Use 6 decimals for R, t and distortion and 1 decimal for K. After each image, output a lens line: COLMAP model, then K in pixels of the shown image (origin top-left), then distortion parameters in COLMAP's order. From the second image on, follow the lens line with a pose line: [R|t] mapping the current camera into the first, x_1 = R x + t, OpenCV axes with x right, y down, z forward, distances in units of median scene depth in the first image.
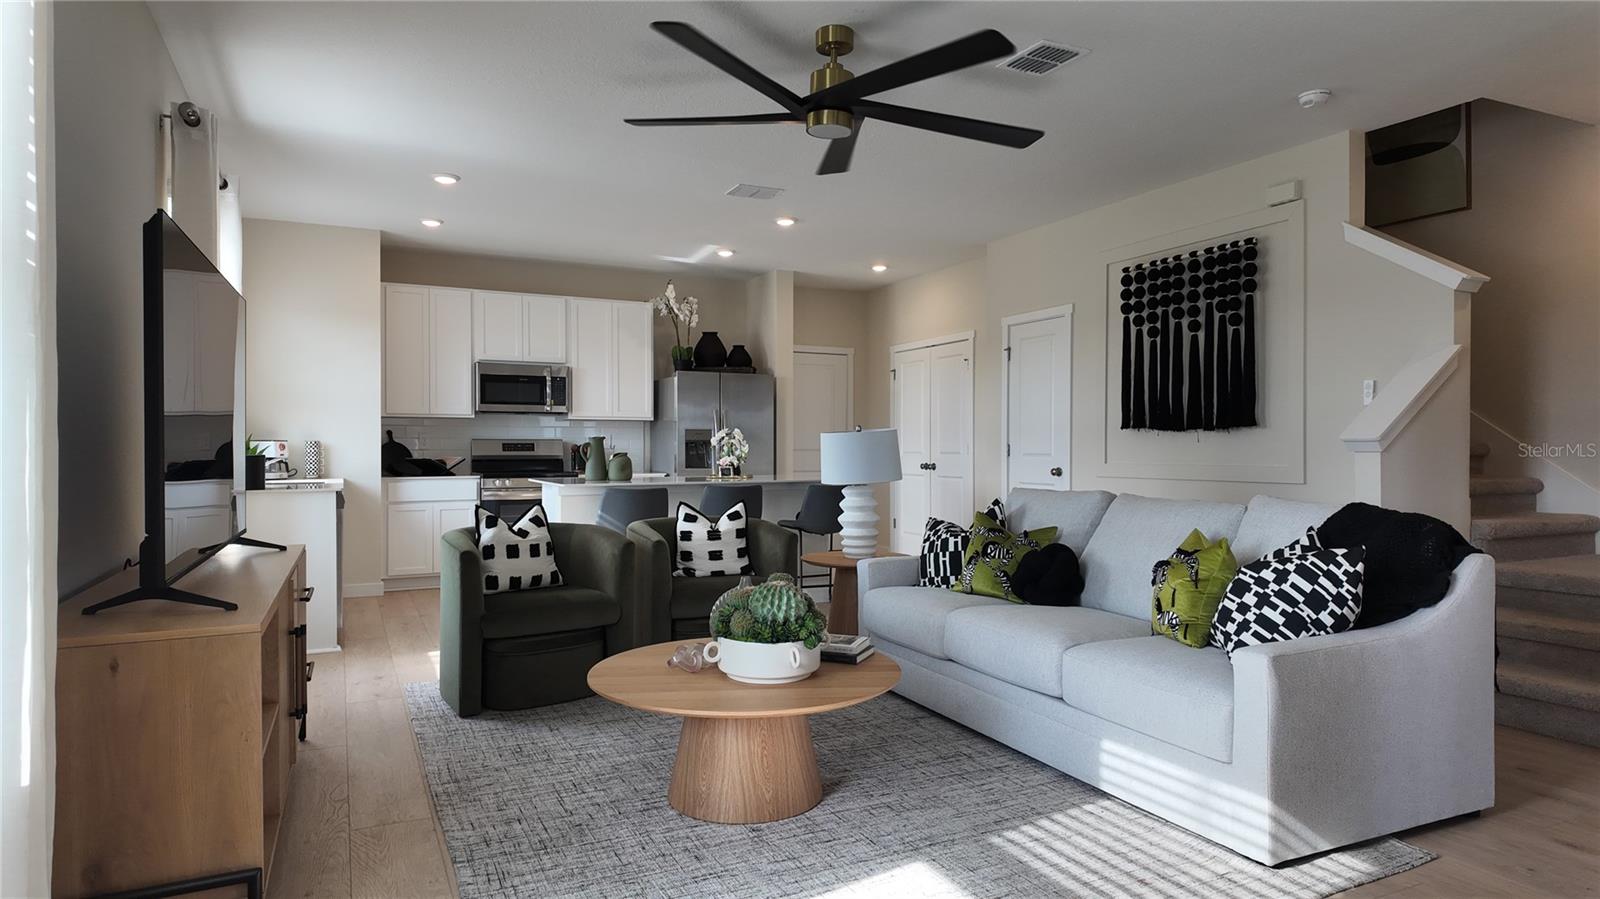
lens RADIAL K [[928.7, 0, 802.2], [0, 928.7, 450.7], [0, 0, 1]] dist [0.115129, -0.173711]
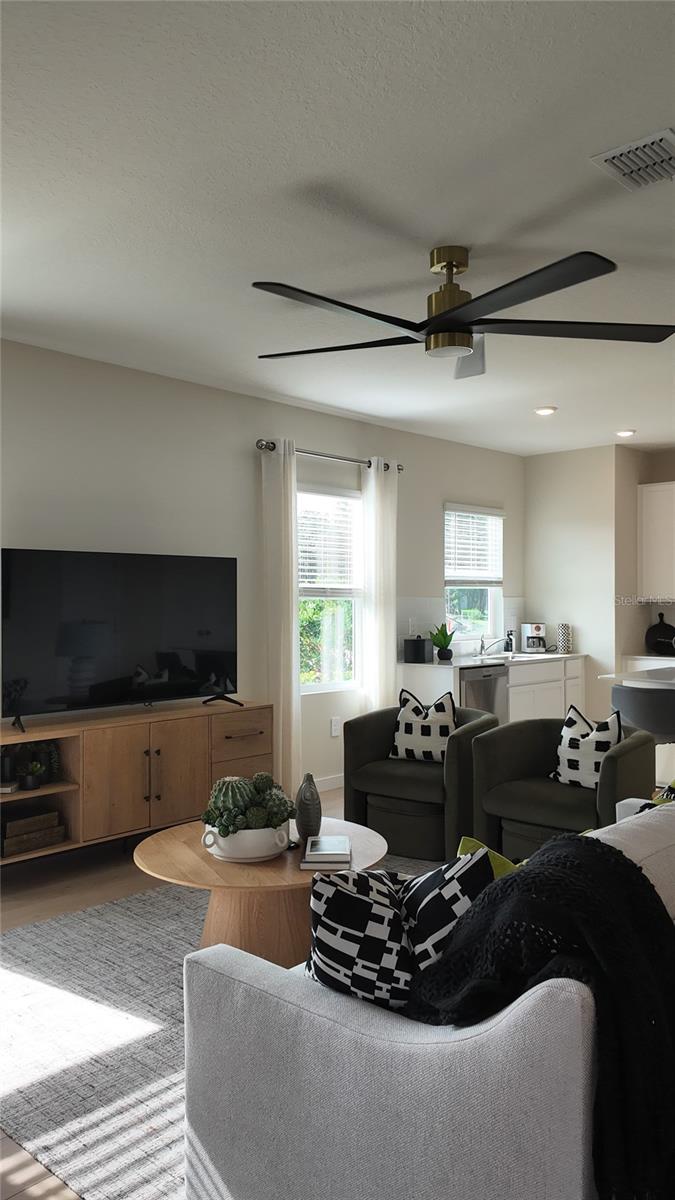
lens RADIAL K [[870.7, 0, 337.5], [0, 870.7, 600.0], [0, 0, 1]] dist [0.137759, -0.225234]
pose [[0.349584, 0.000357, -0.936905, 0.703127], [-0.001228, 0.999999, -0.000077, -0.061303], [0.936904, 0.001178, 0.349585, 0.451418]]
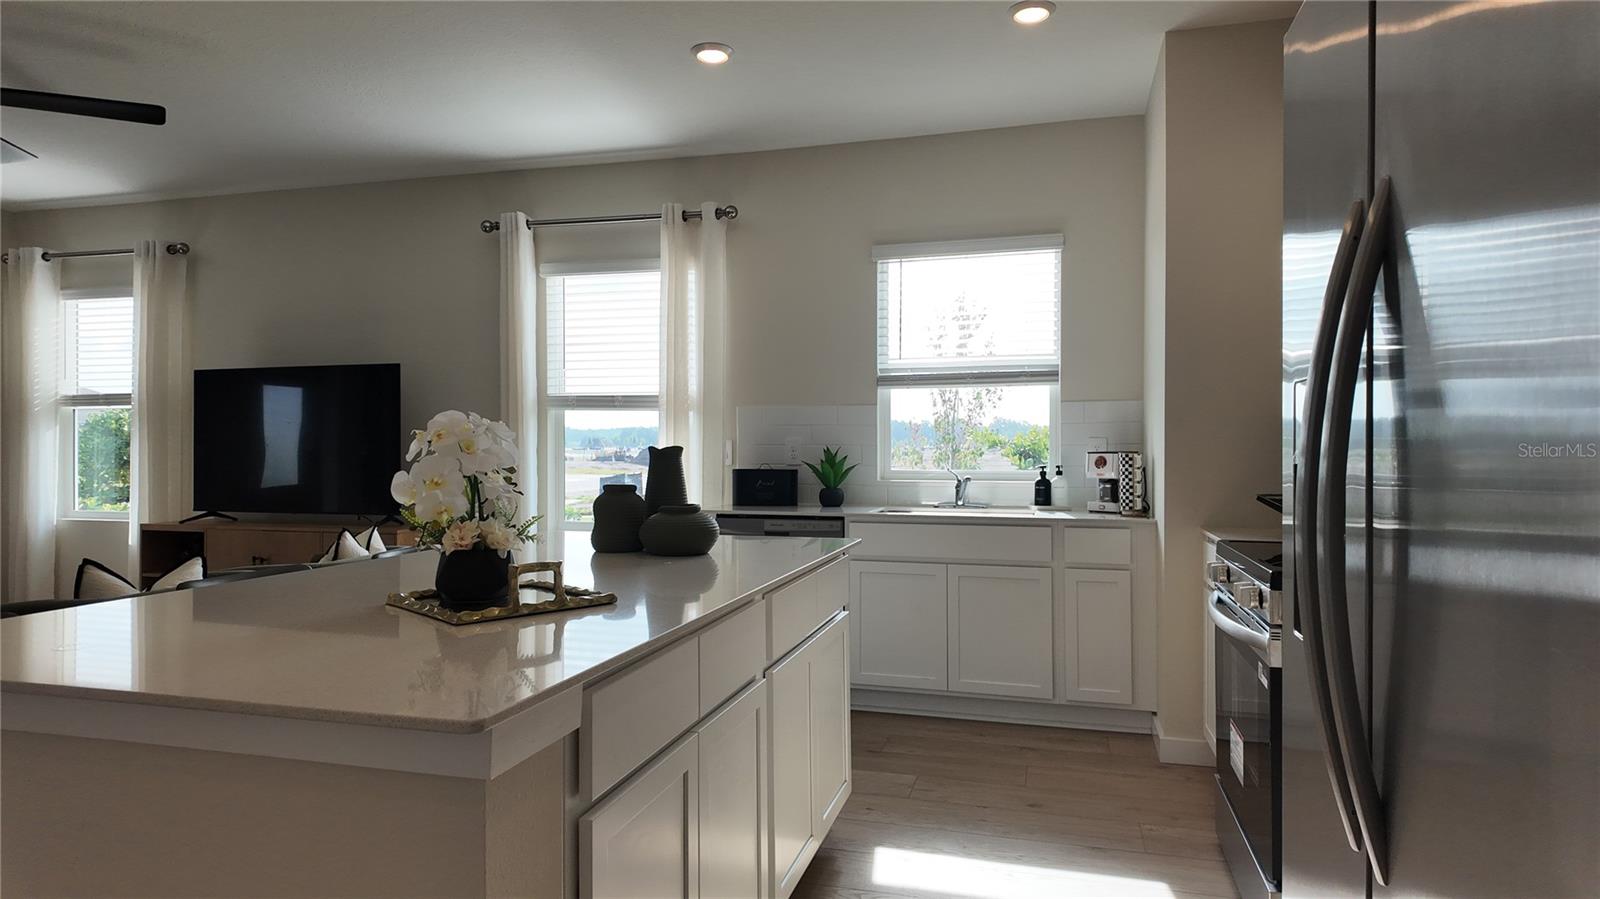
lens RADIAL K [[928.7, 0, 802.2], [0, 928.7, 450.7], [0, 0, 1]] dist [0.115129, -0.173711]
pose [[-0.662556, 0.002291, -0.749009, 0.085442], [-0.001736, 0.999988, 0.004595, -0.020044], [0.749010, 0.004345, -0.662544, 1.832315]]
